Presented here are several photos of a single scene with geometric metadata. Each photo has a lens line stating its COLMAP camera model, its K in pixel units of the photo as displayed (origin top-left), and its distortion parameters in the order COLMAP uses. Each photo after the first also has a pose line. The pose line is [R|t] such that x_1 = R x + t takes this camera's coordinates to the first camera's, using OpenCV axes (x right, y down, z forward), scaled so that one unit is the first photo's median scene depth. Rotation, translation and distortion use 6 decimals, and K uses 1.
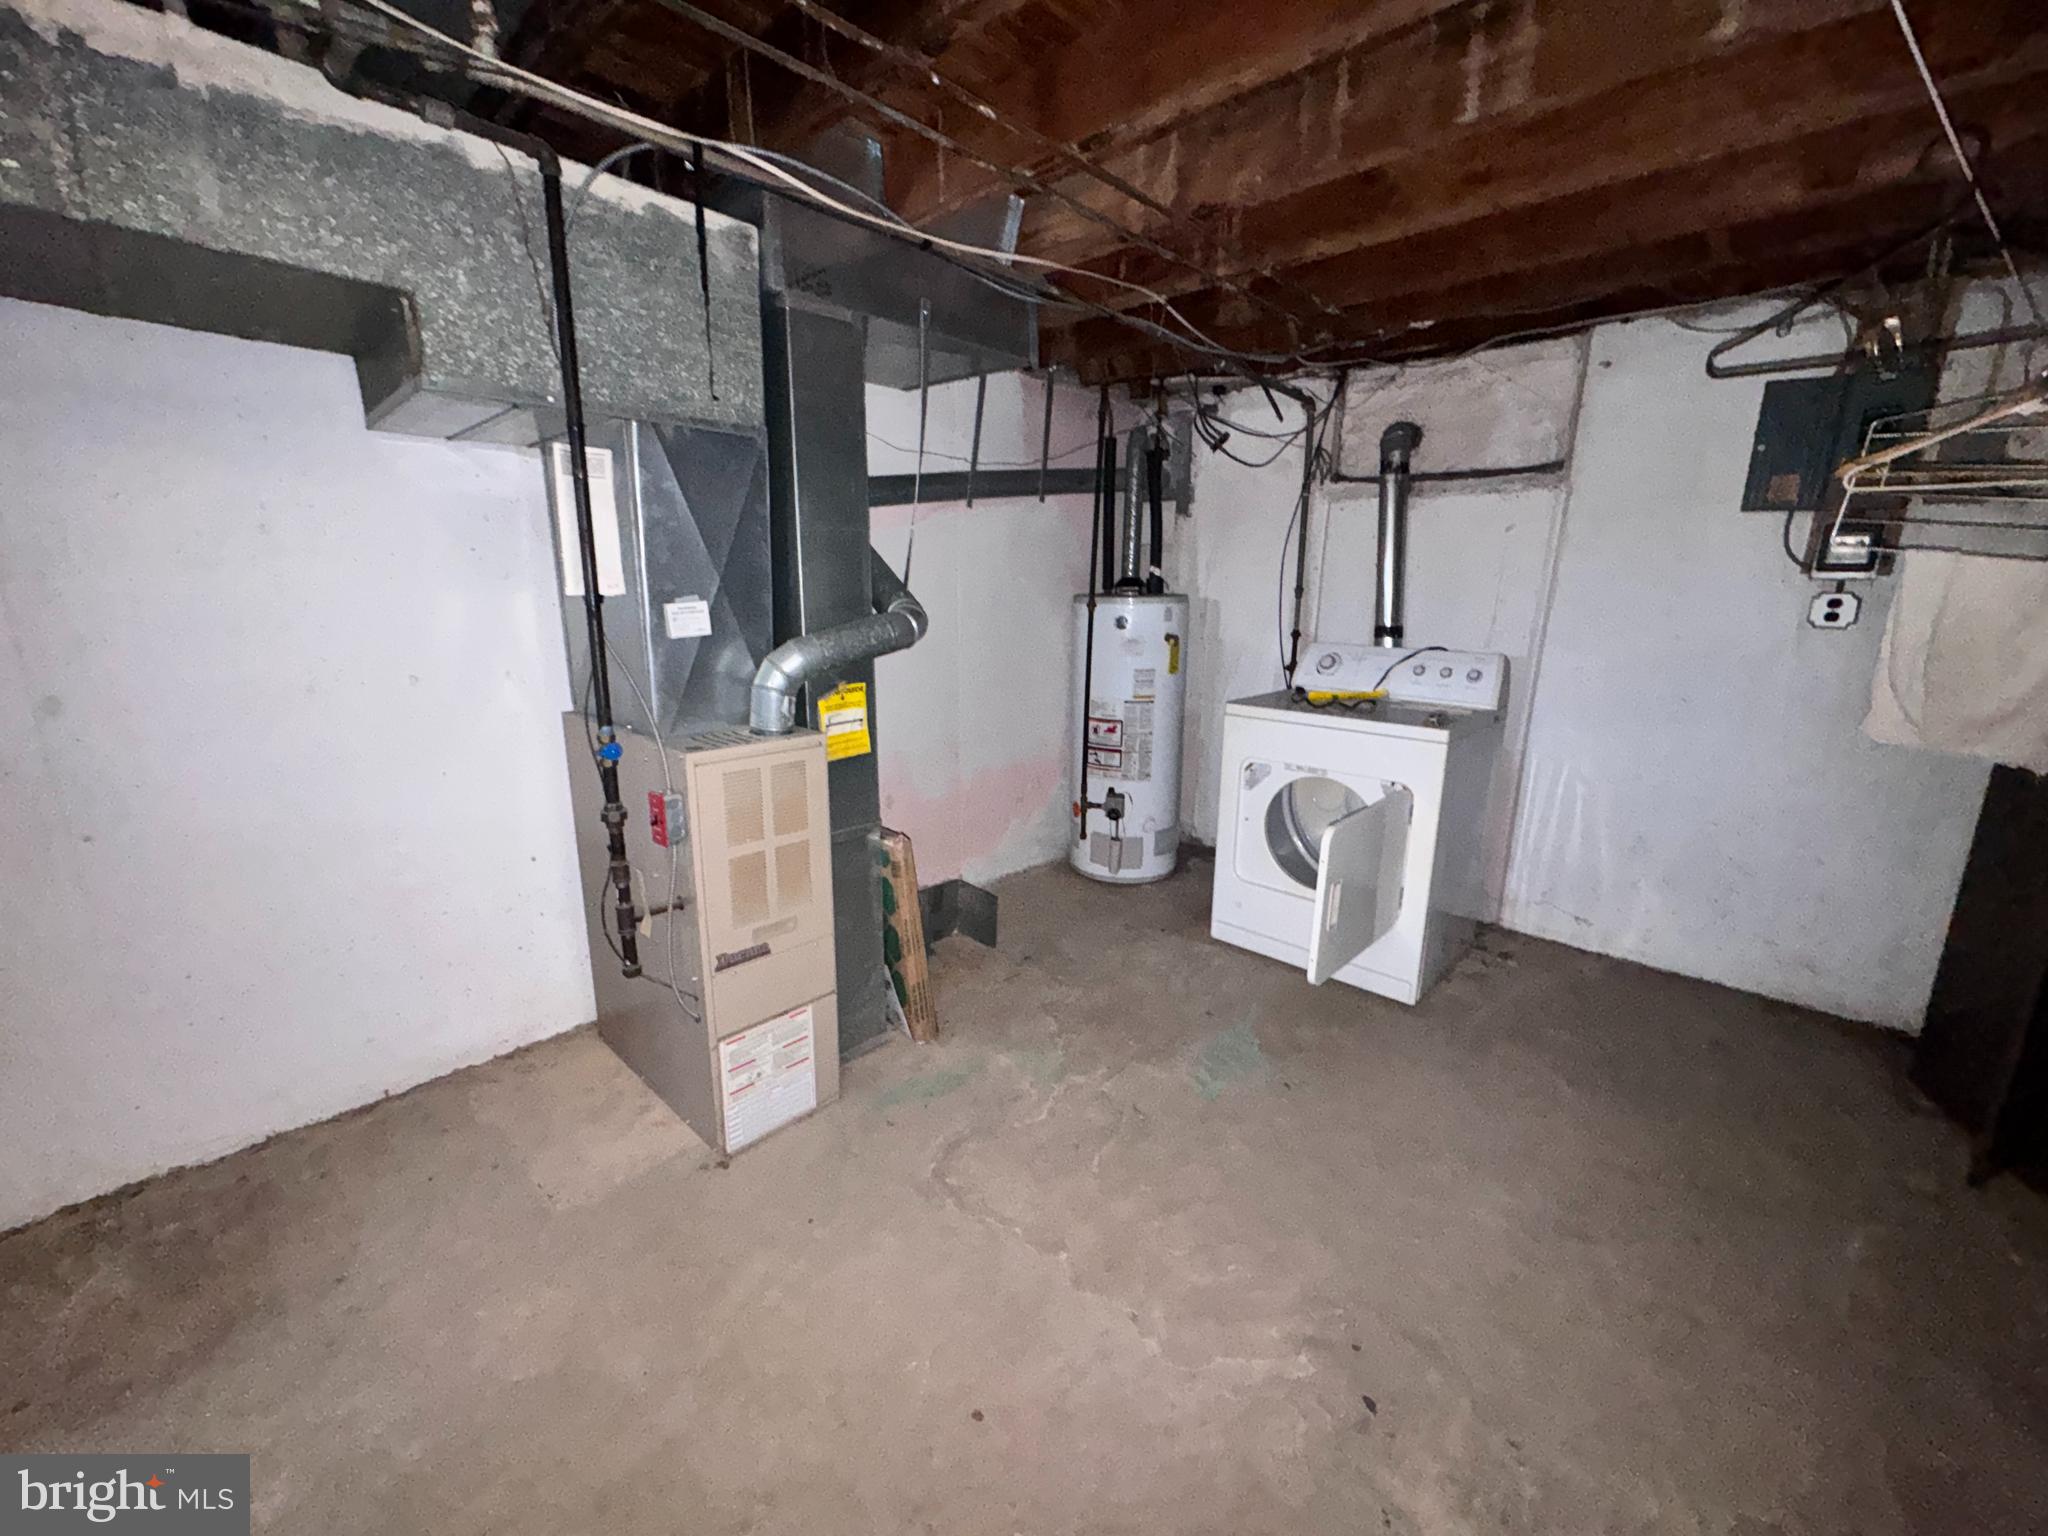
lens RADIAL K [[823.3, 0, 1015.9], [0, 823.3, 766.0], [0, 0, 1]] dist [0.003078, -0.000893]
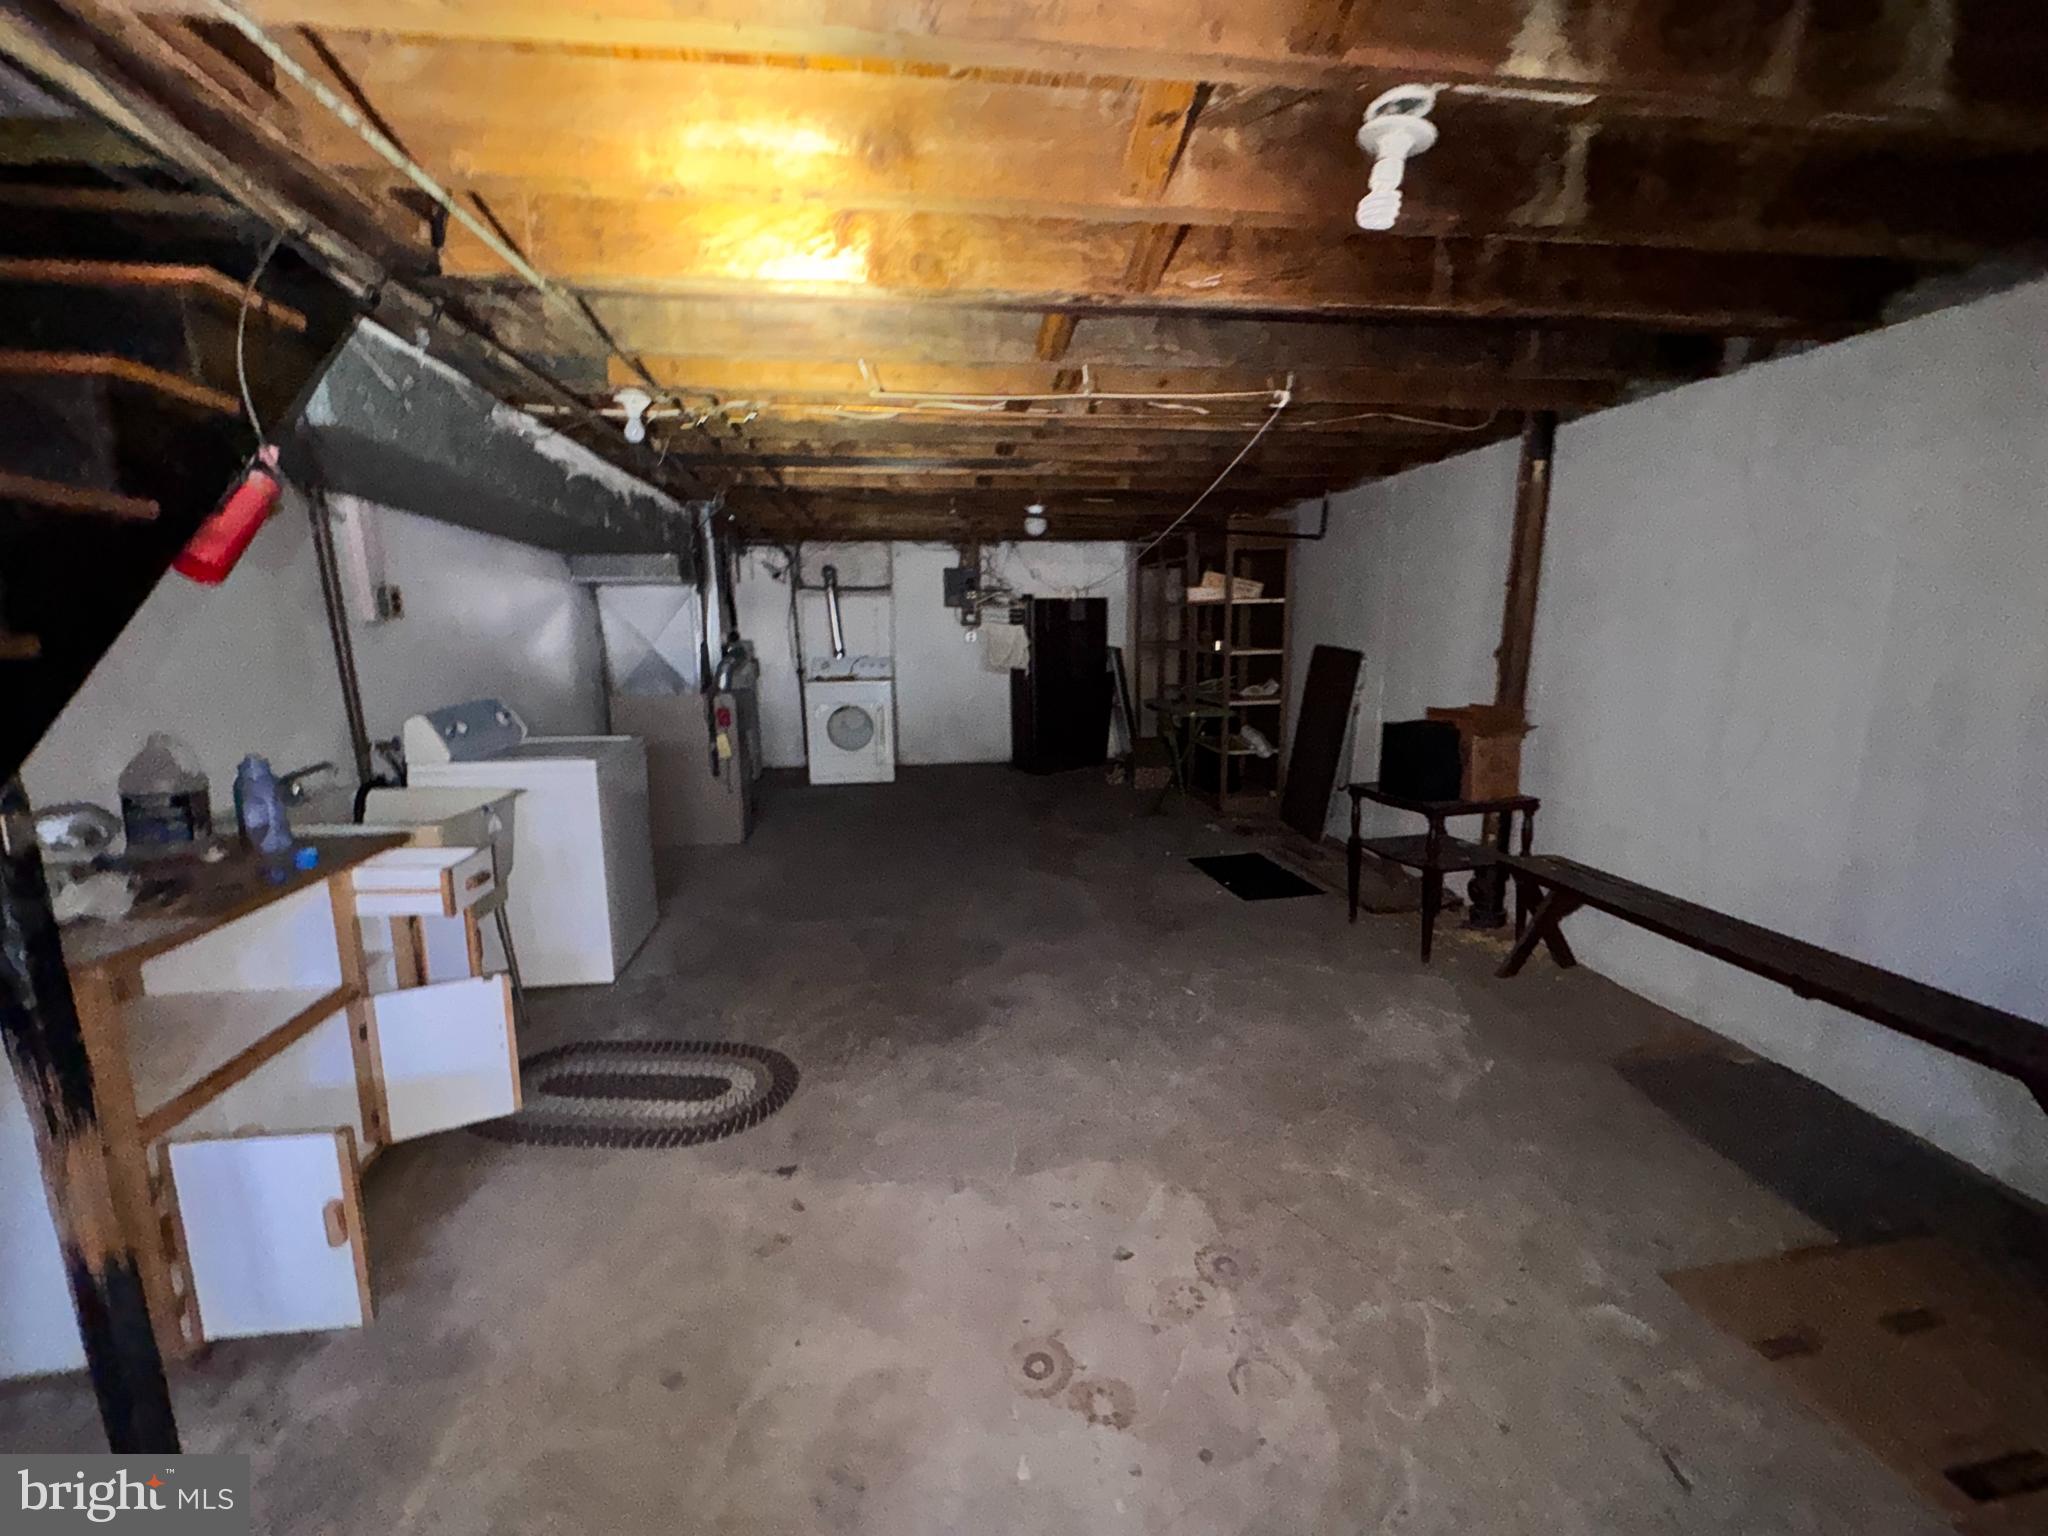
lens RADIAL K [[823.3, 0, 1019.1], [0, 823.3, 771.8], [0, 0, 1]] dist [0.003078, -0.000893]
pose [[0.621580, -0.157778, 0.767297, -1.192912], [0.195404, 0.979772, 0.043174, 0.188220], [-0.758588, 0.123097, 0.639837, -0.944606]]
